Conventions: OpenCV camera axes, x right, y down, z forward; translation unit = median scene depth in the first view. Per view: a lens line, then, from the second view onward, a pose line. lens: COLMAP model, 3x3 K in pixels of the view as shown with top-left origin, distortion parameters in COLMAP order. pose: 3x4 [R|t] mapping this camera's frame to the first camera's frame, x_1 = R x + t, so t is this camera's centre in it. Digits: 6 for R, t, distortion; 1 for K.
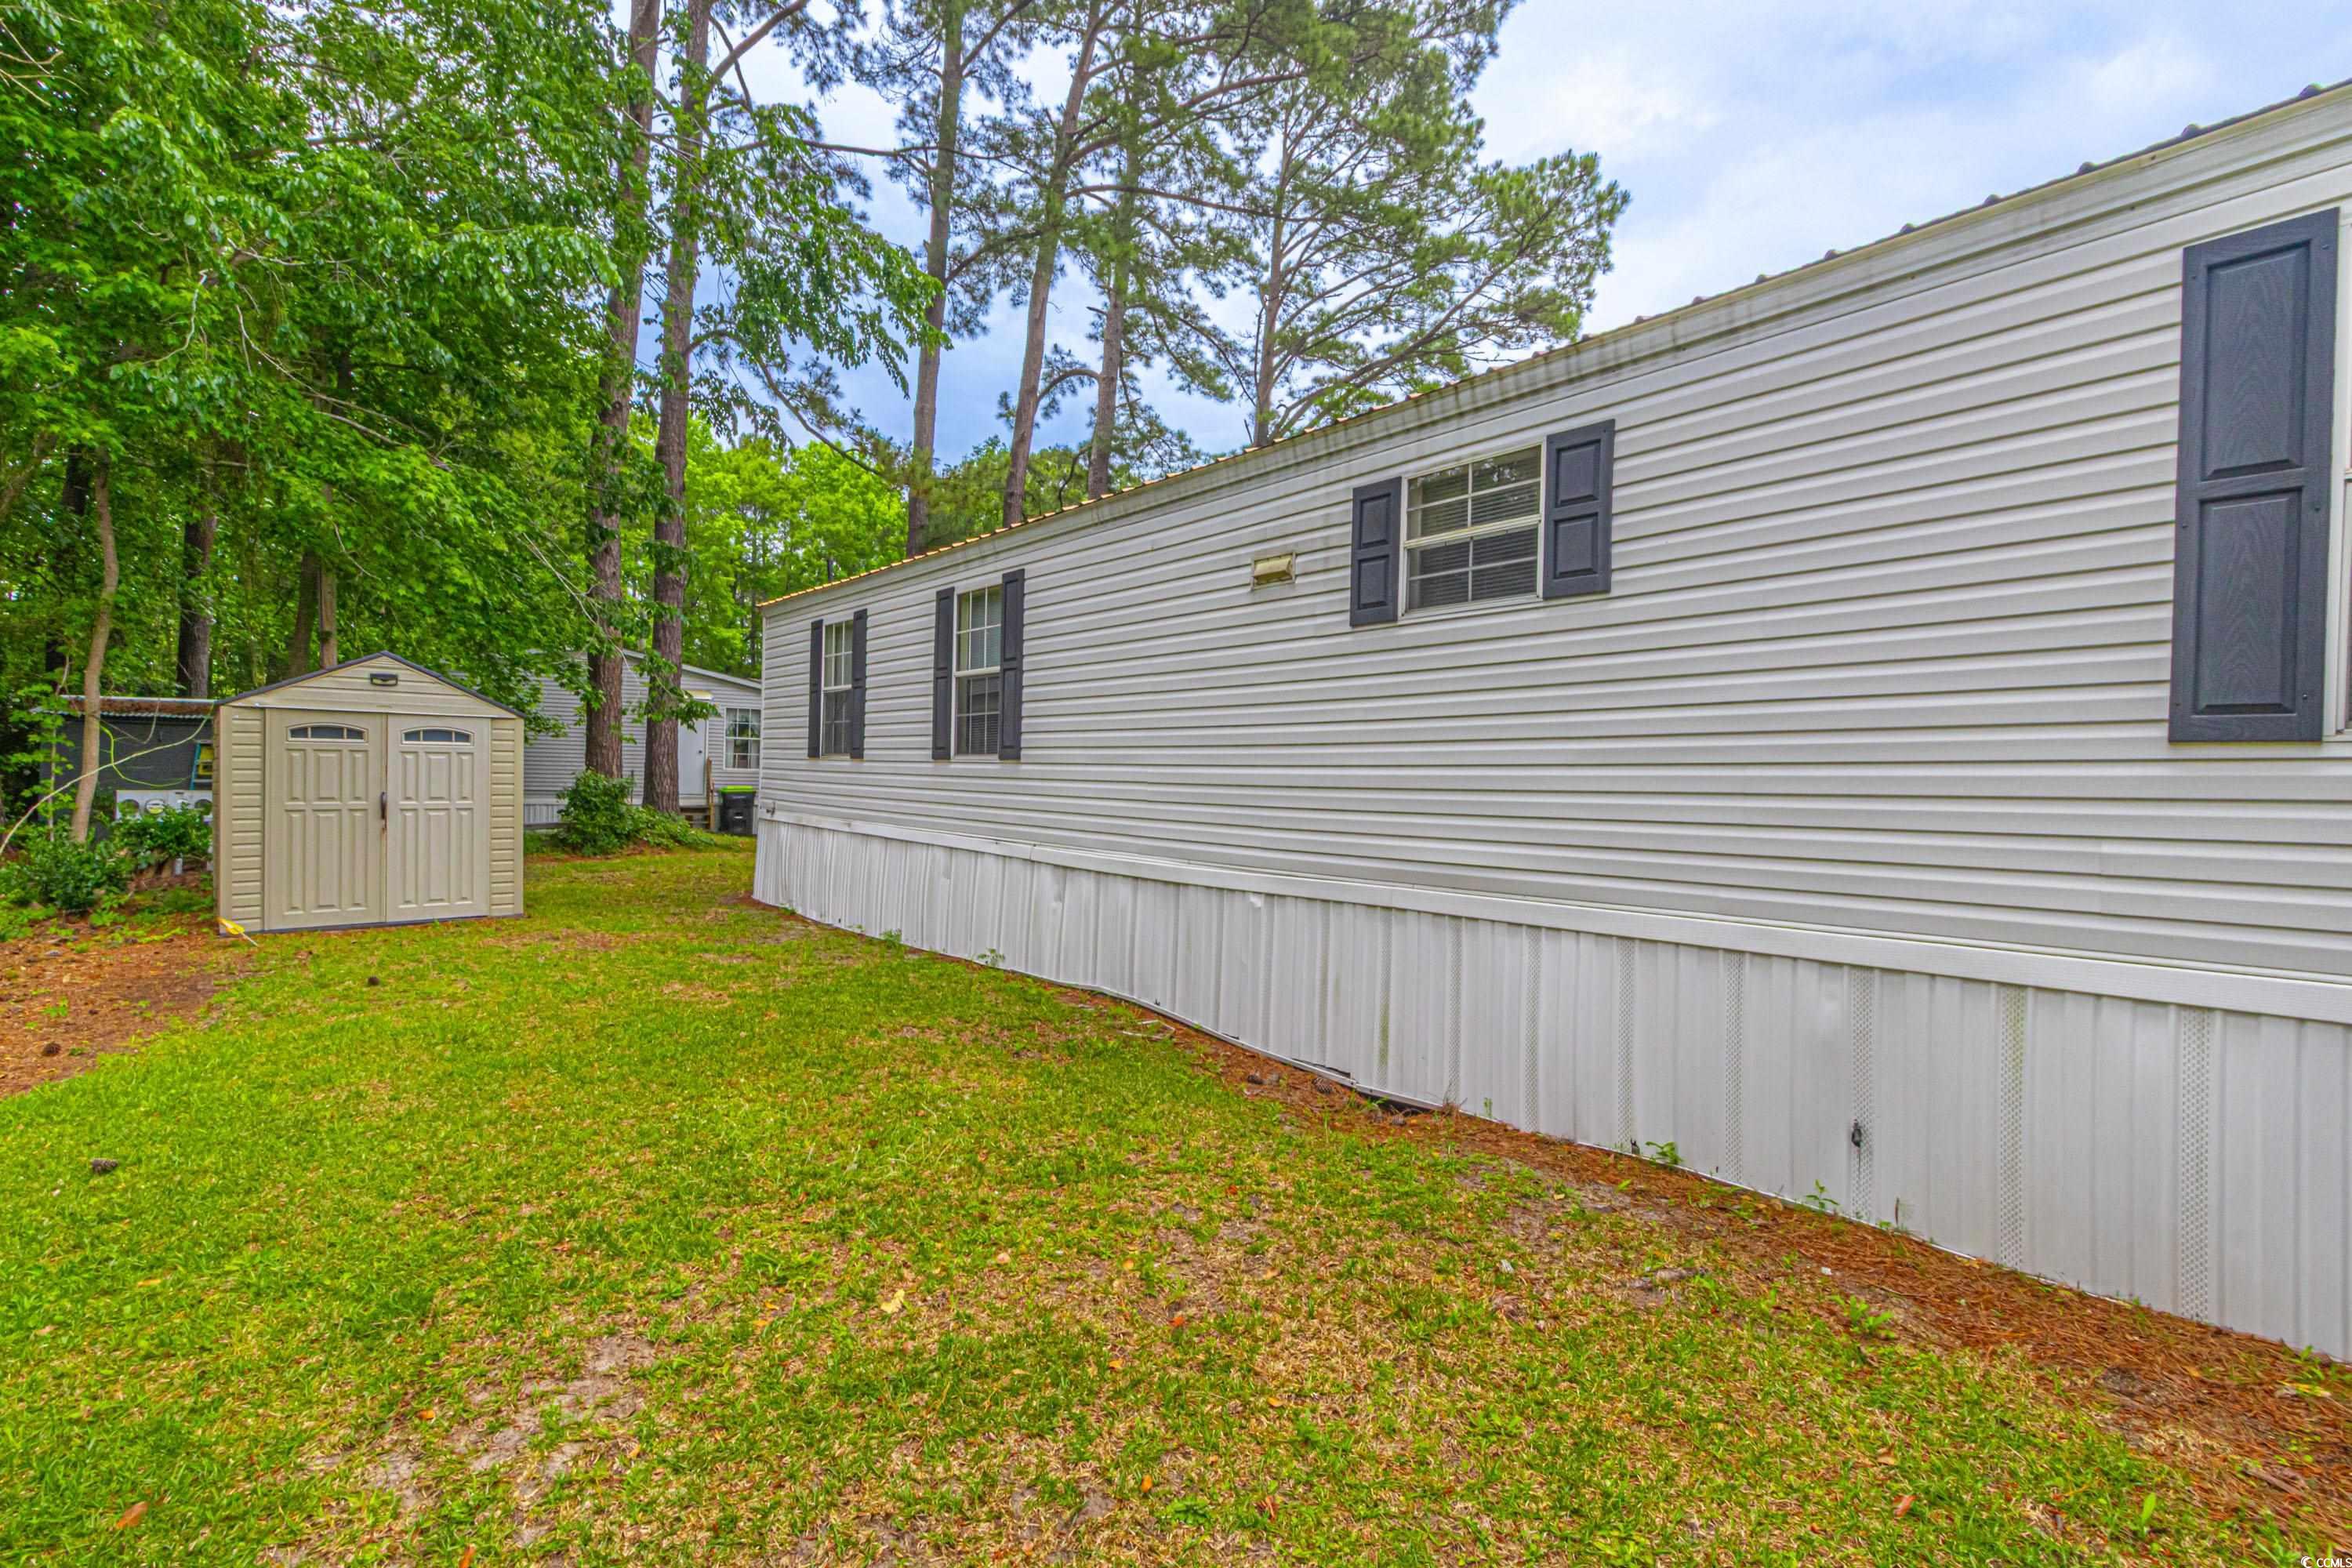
lens RADIAL K [[1084.3, 0, 1193.5], [0, 1084.3, 778.3], [0, 0, 1]] dist [0.002719, 0.000221]
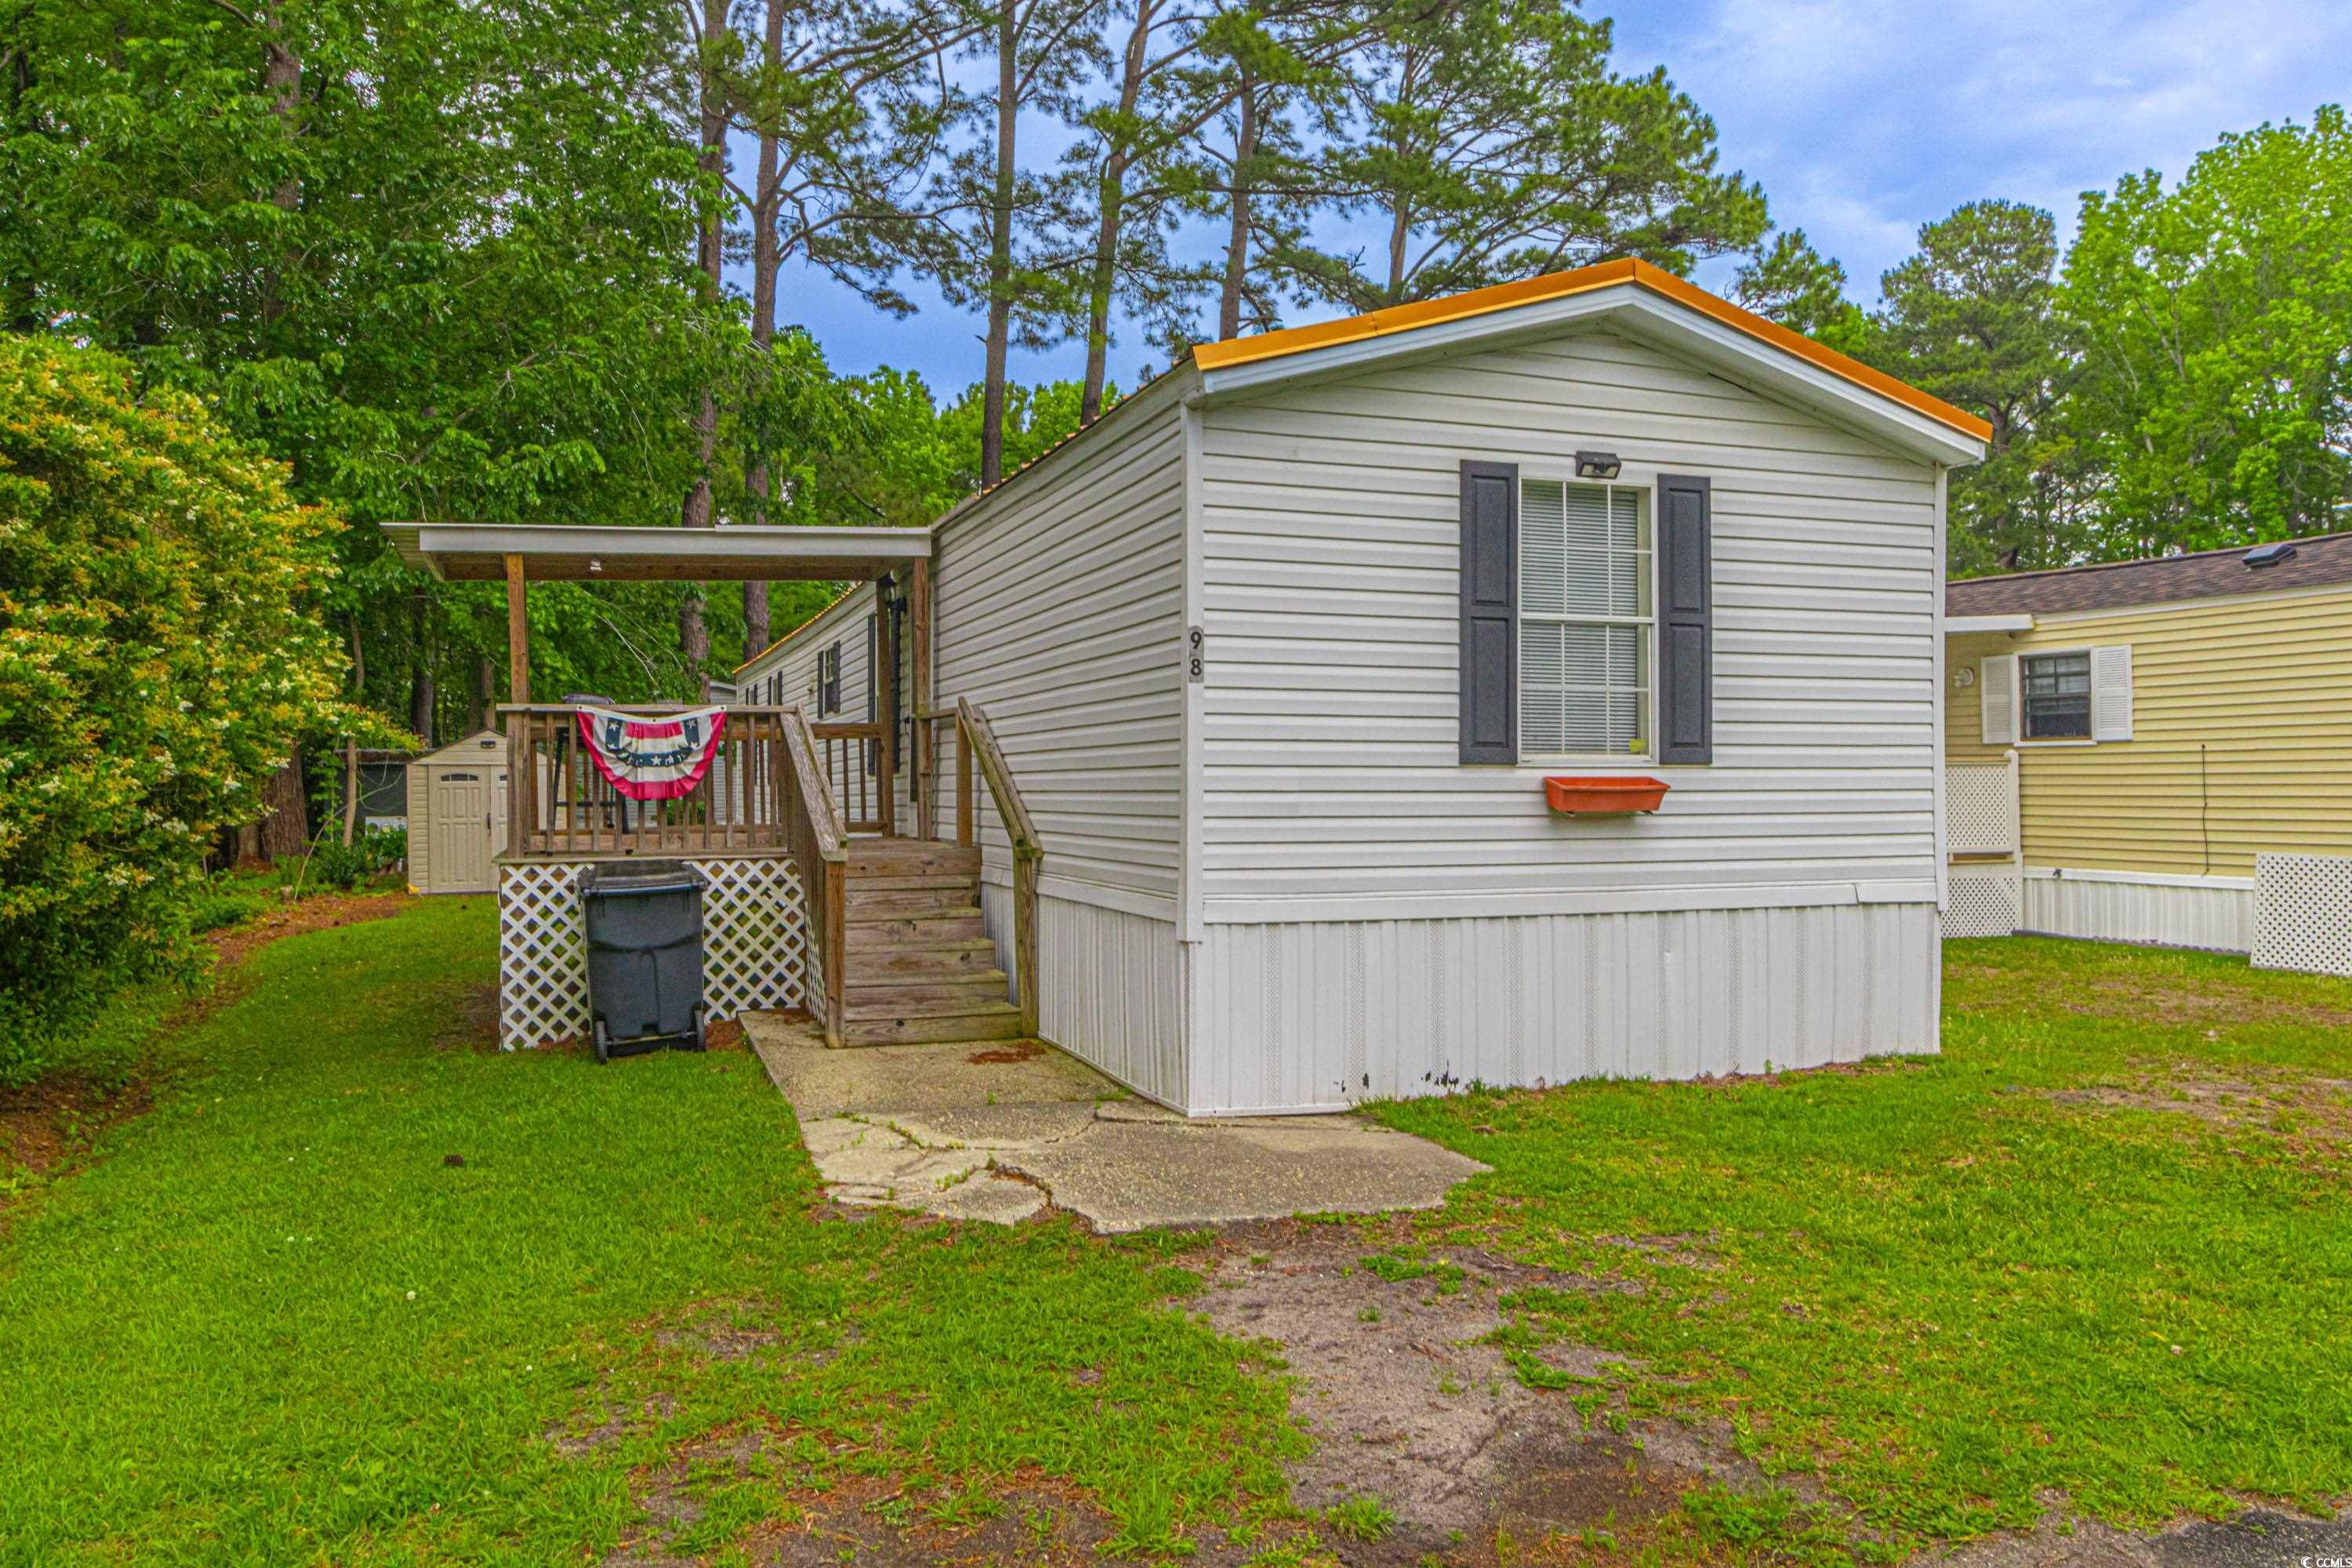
lens RADIAL K [[1674.9, 0, 1168.3], [0, 1674.9, 778.2], [0, 0, 1]] dist [-0.011583, 0.008550]
pose [[0.942109, -0.024494, -0.334411, 0.895147], [0.019895, 0.999655, -0.017172, 0.020275], [0.334717, 0.009524, 0.942271, -0.870158]]
